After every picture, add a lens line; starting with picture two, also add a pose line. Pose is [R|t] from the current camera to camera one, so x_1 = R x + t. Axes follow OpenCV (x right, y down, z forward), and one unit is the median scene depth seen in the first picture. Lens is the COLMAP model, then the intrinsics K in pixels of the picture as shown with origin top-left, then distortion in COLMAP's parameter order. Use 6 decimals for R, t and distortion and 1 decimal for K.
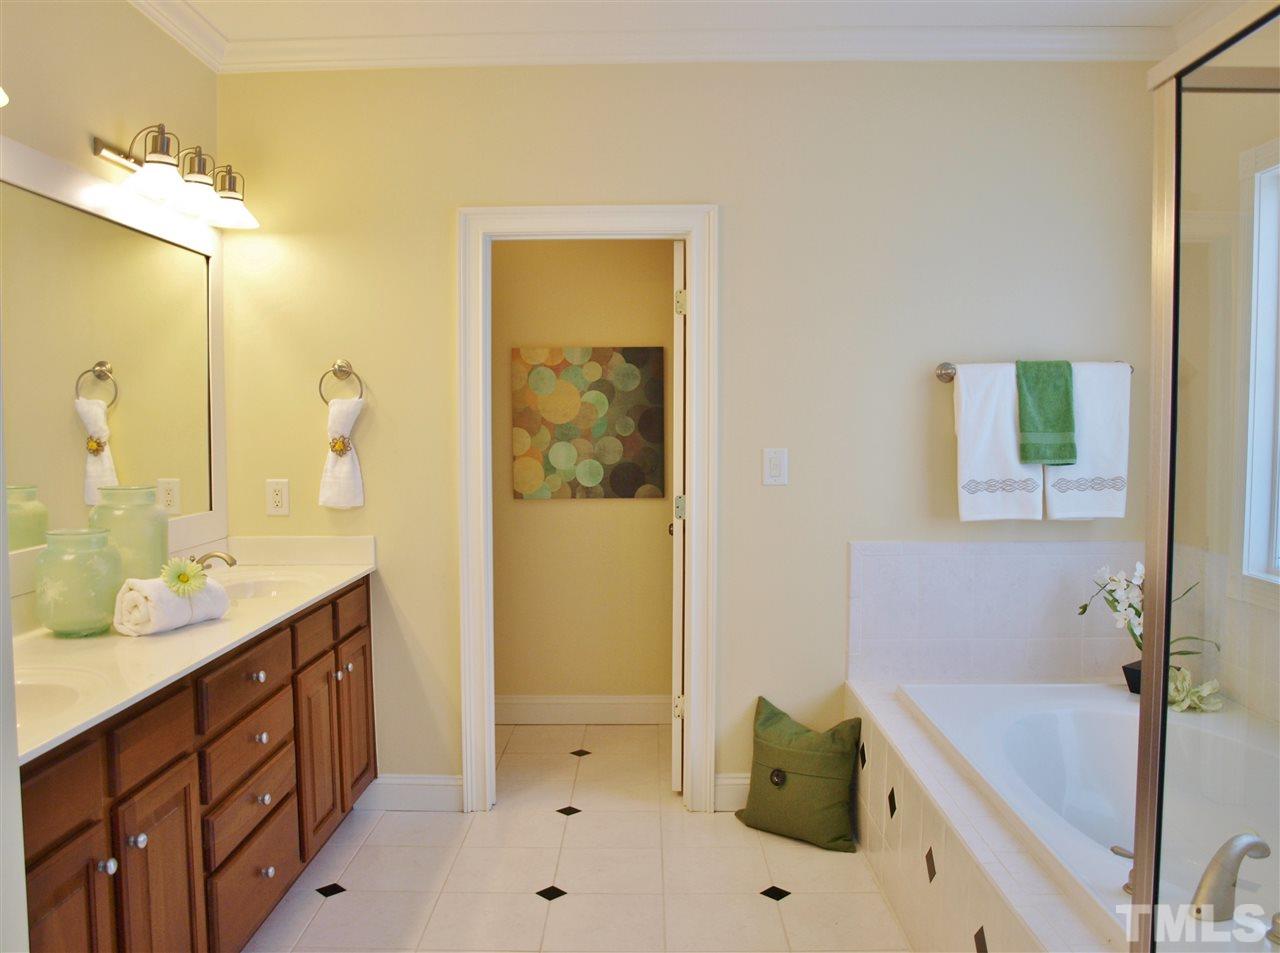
lens RADIAL K [[1023.3, 0, 641.7], [0, 1023.3, 474.1], [0, 0, 1]] dist [-0.095477, 0.048590]
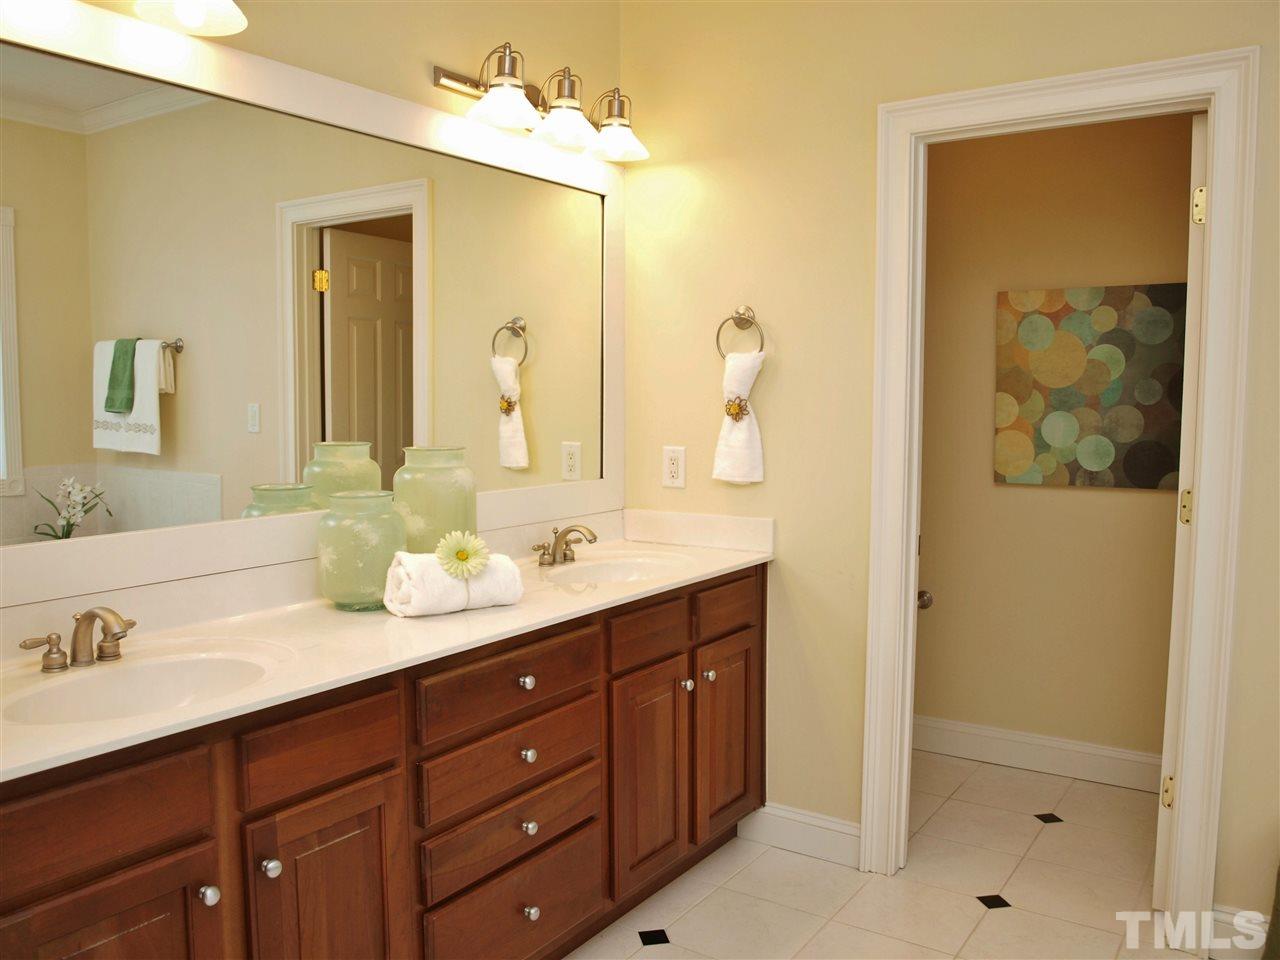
lens RADIAL K [[1023.3, 0, 641.7], [0, 1023.3, 481.5], [0, 0, 1]] dist [-0.095477, 0.048590]
pose [[0.831420, 0.050446, -0.553350, 0.108093], [-0.032108, 0.998568, 0.042791, -0.001593], [0.554716, -0.017810, 0.831849, 0.251501]]
